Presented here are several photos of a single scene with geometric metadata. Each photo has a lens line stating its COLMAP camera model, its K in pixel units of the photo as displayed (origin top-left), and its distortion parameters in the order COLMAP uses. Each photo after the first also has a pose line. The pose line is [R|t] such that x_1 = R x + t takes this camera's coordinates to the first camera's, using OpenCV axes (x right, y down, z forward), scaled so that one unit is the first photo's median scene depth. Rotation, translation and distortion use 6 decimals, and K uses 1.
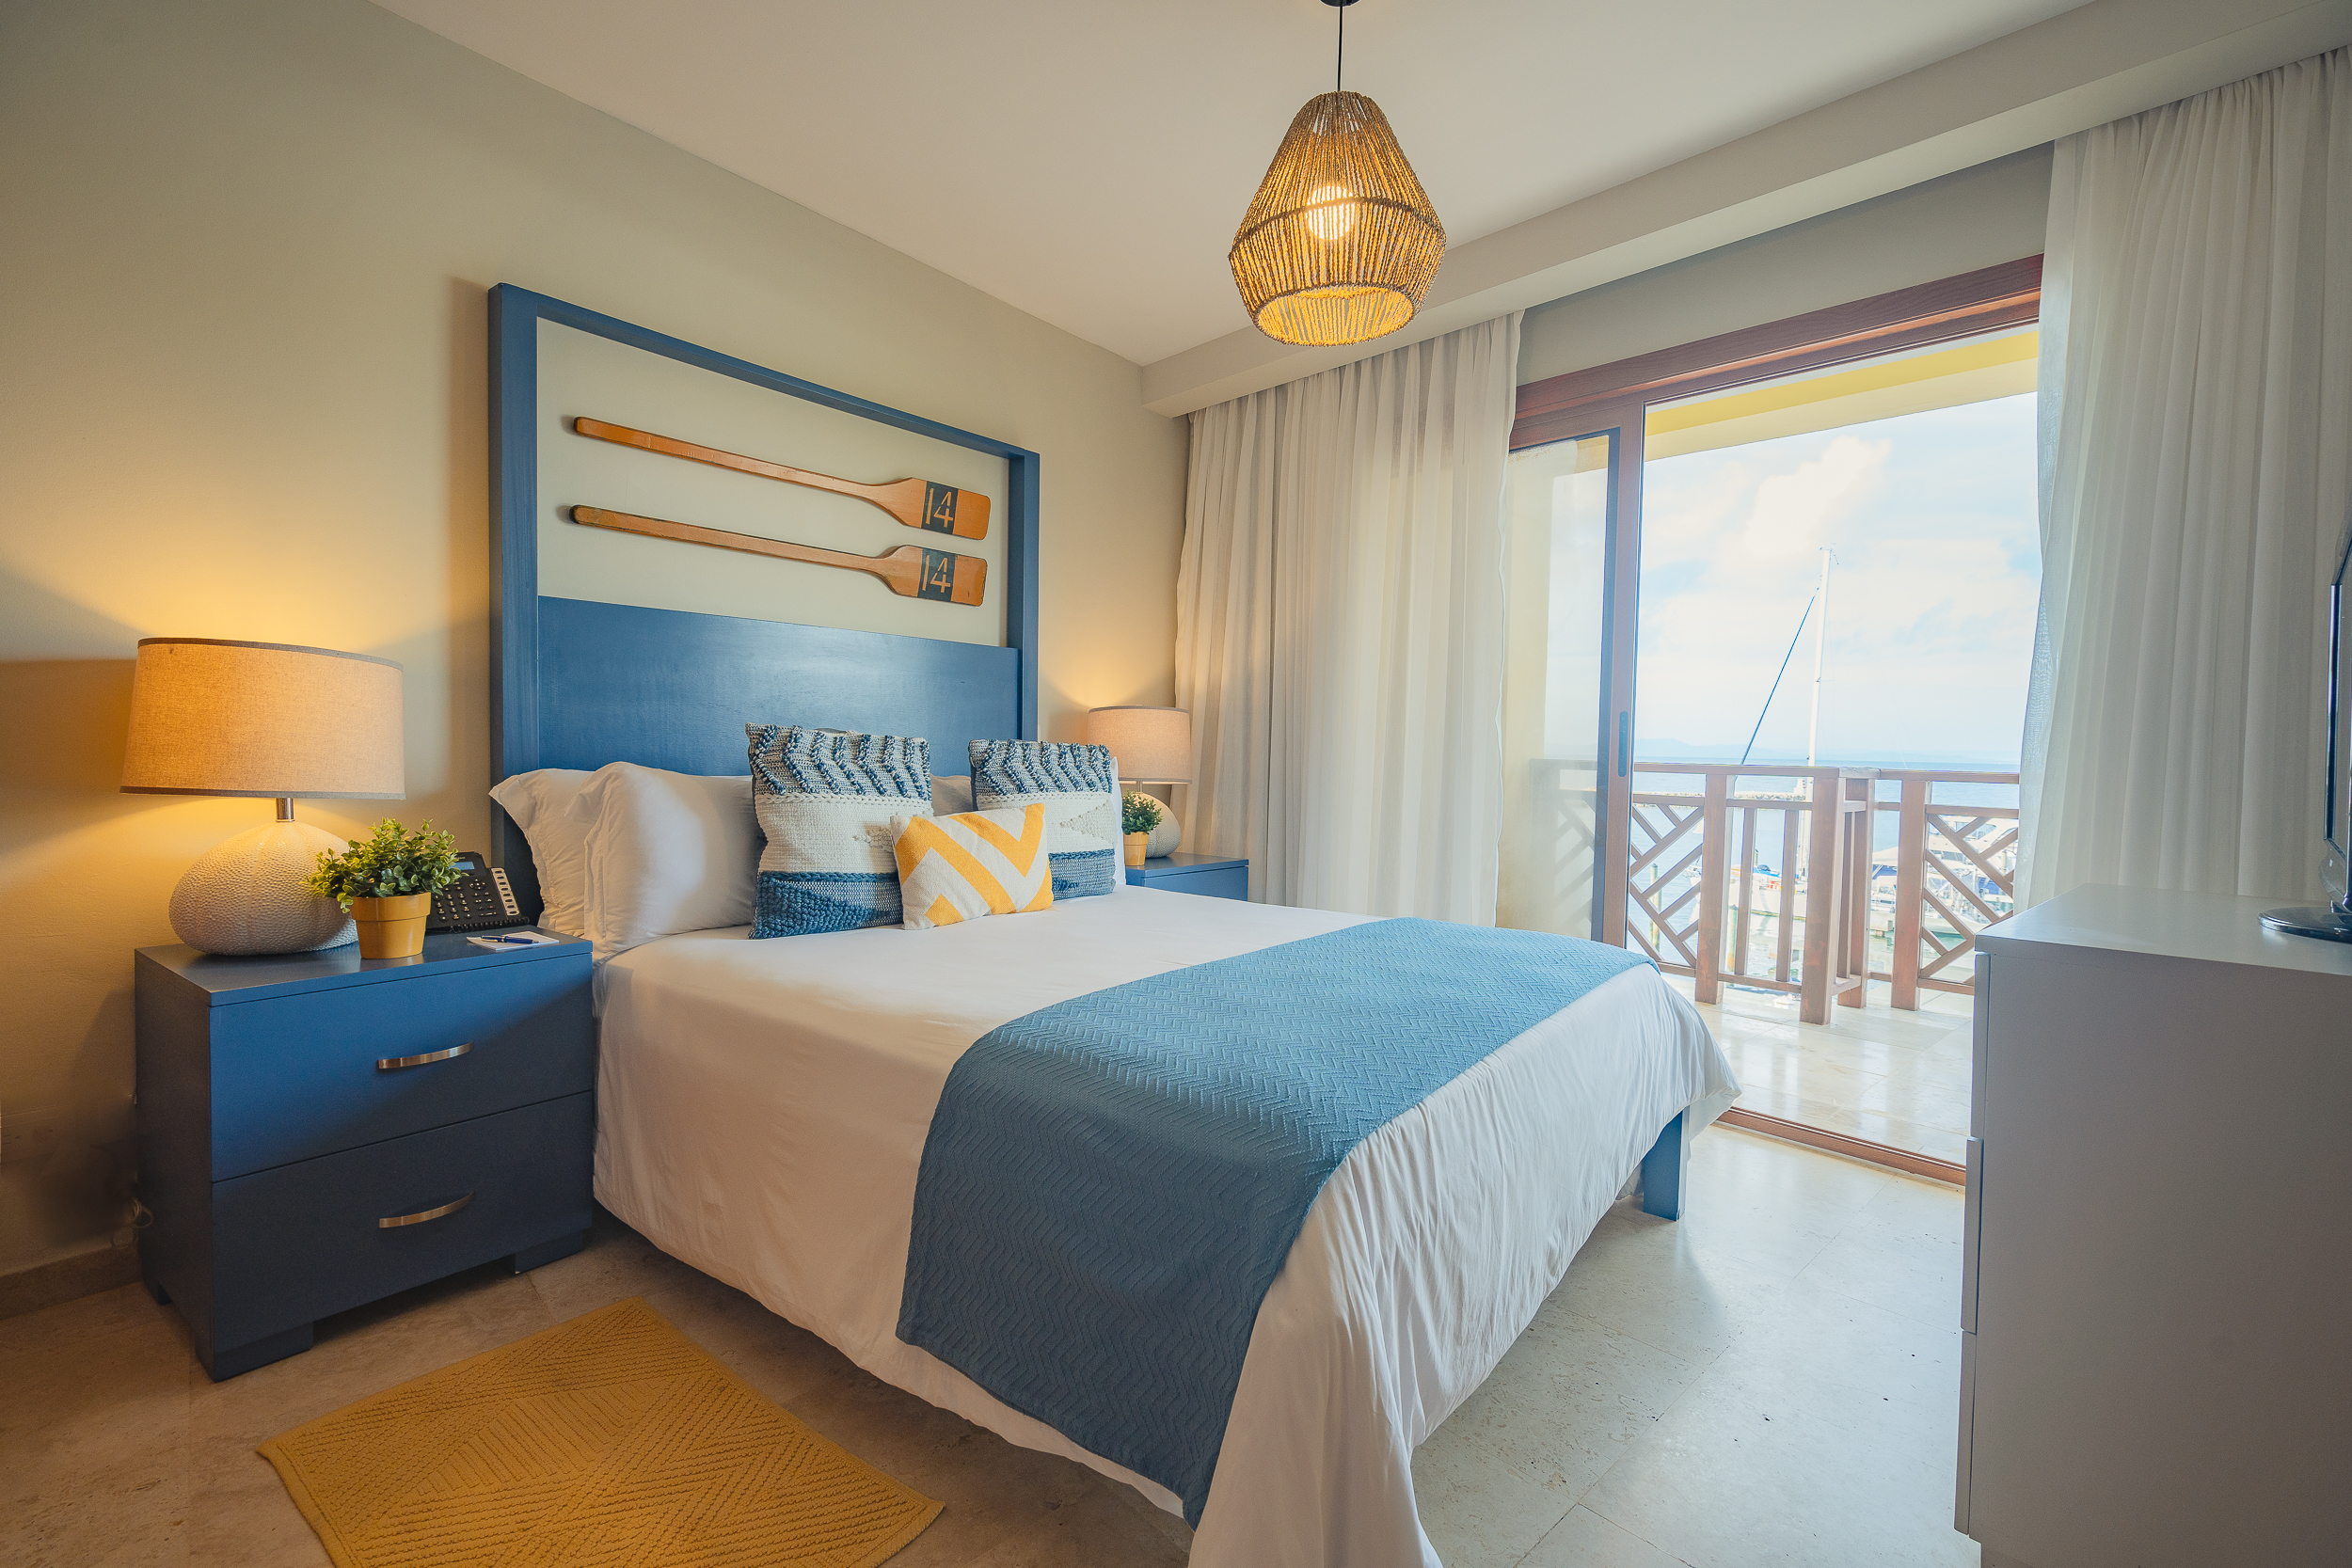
lens RADIAL K [[1071.8, 0, 1149.0], [0, 1071.8, 774.7], [0, 0, 1]] dist [0.002734, 0.000659]
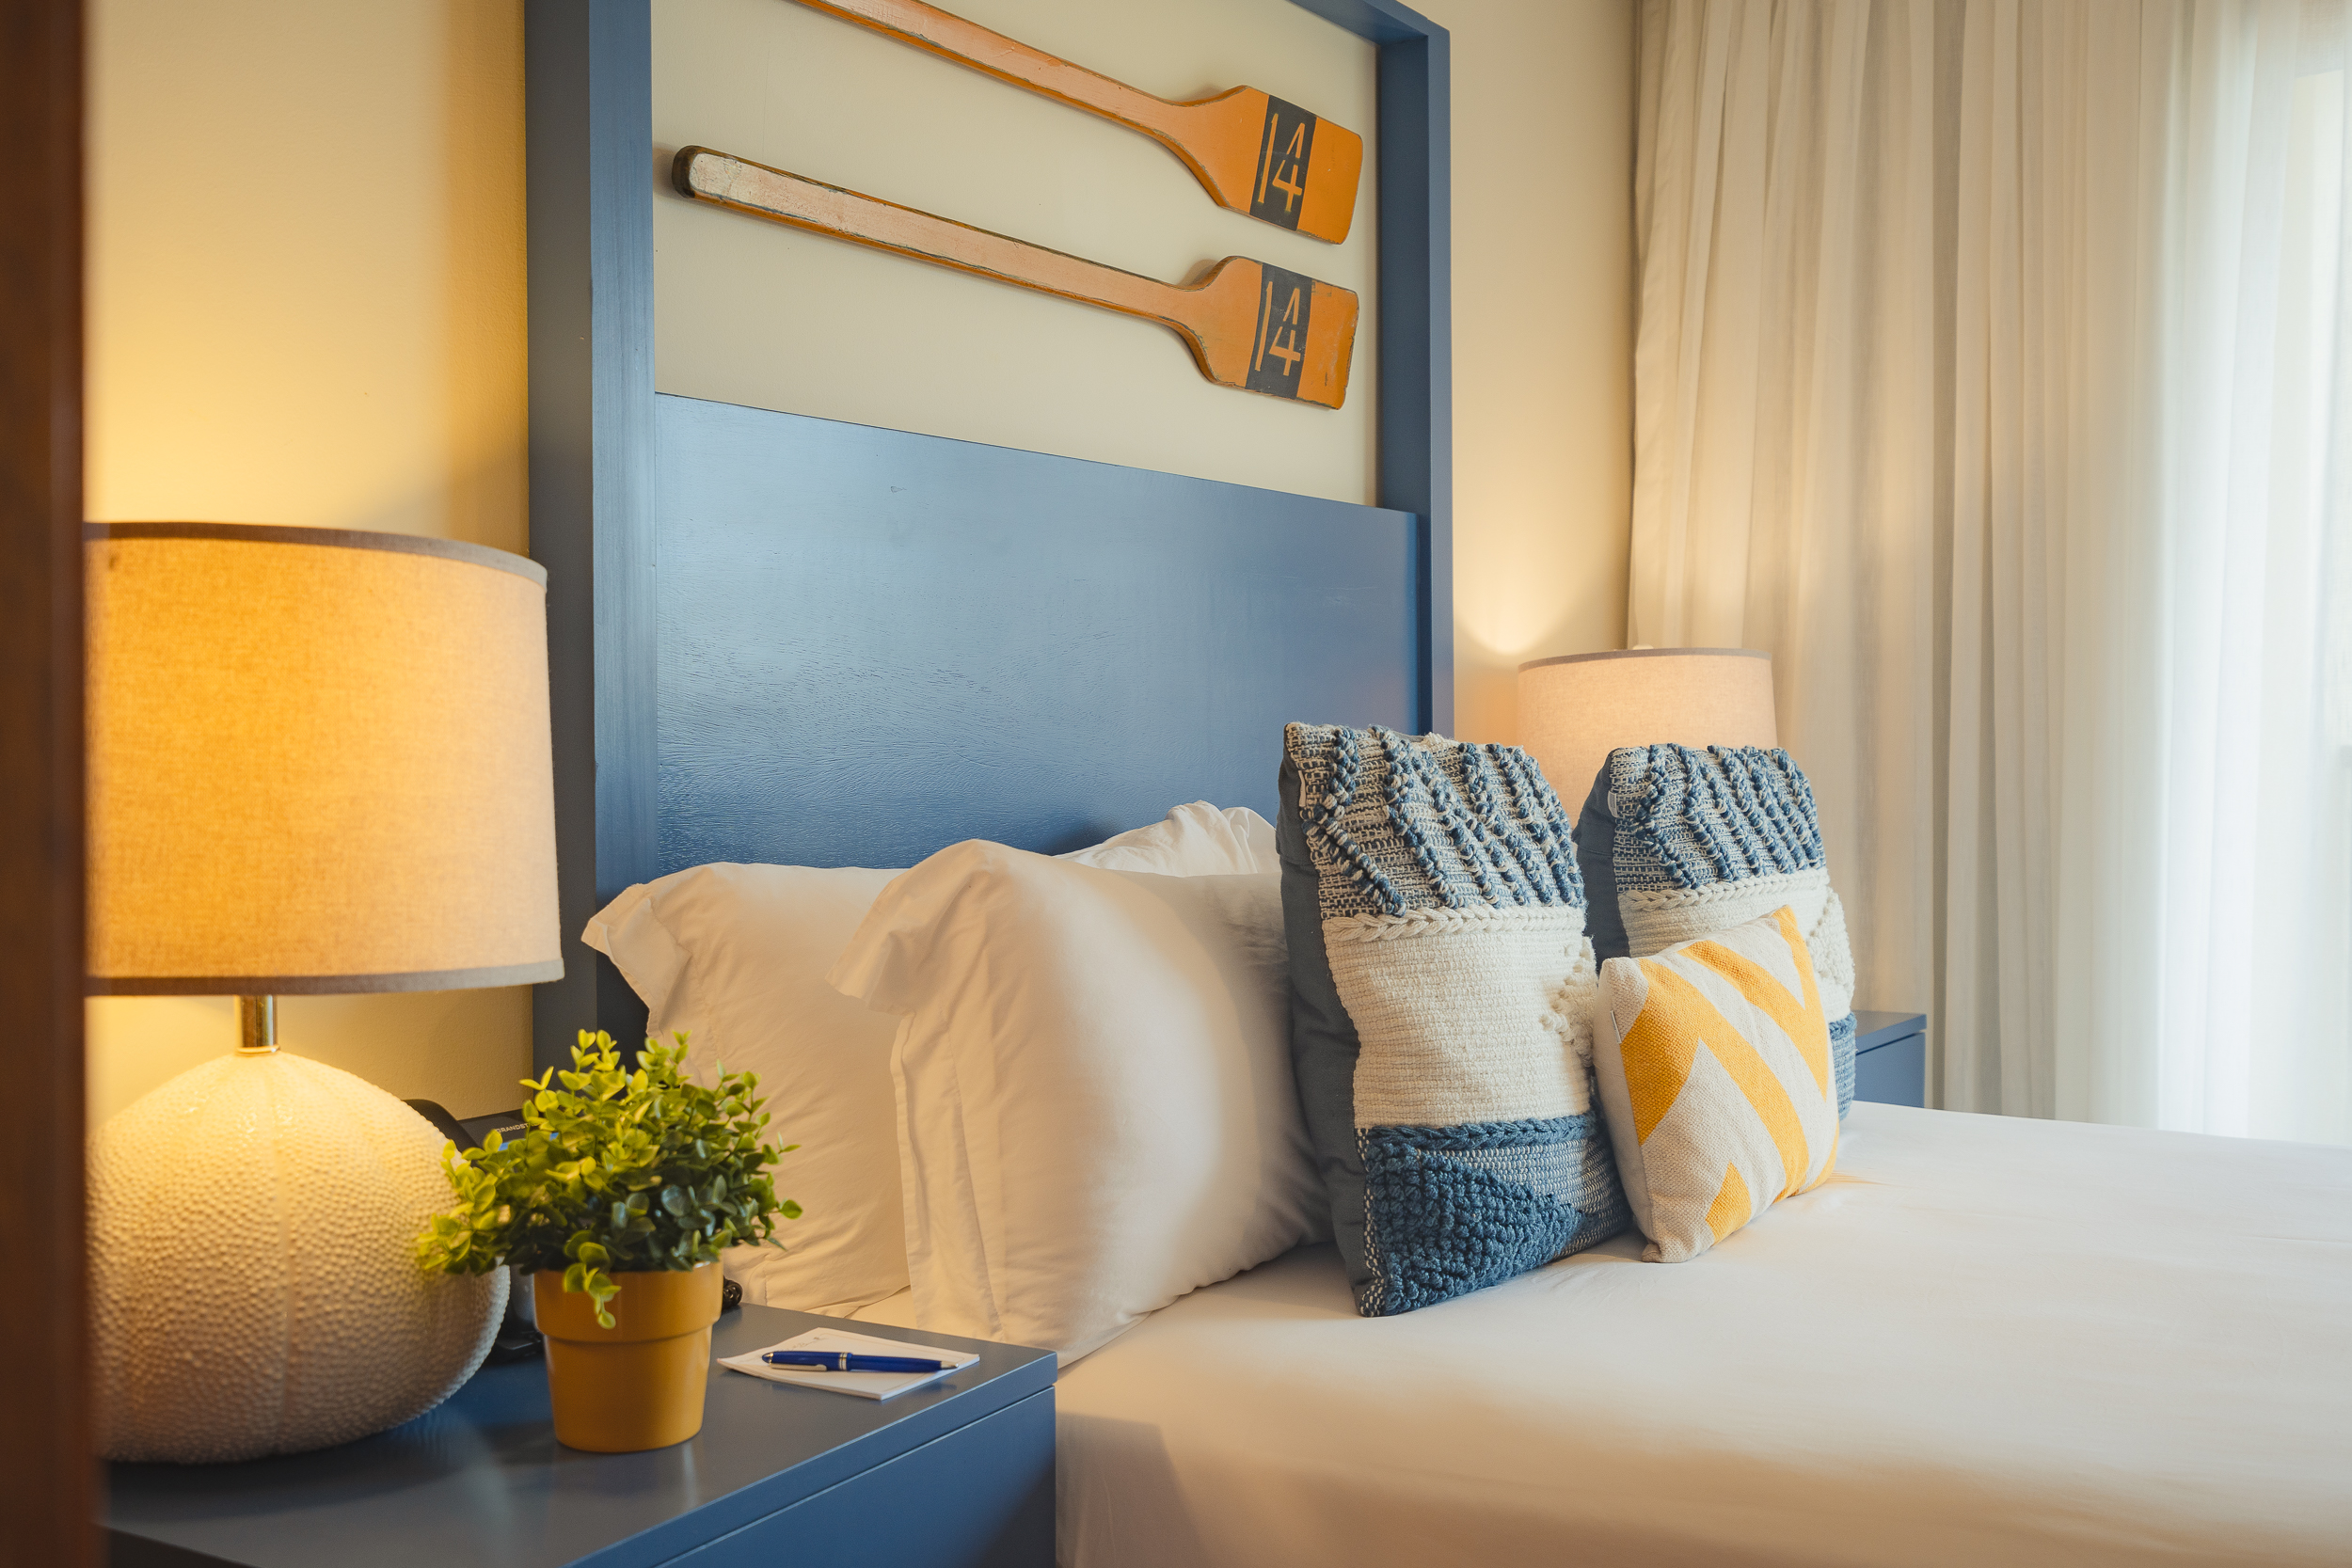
lens RADIAL K [[2401.9, 0, 1157.9], [0, 2401.9, 767.2], [0, 0, 1]] dist [-0.013921, 0.000000]
pose [[0.994932, -0.025851, 0.097169, -0.484572], [0.026794, 0.999606, -0.008412, -0.027027], [-0.096913, 0.010972, 0.995232, 0.174701]]
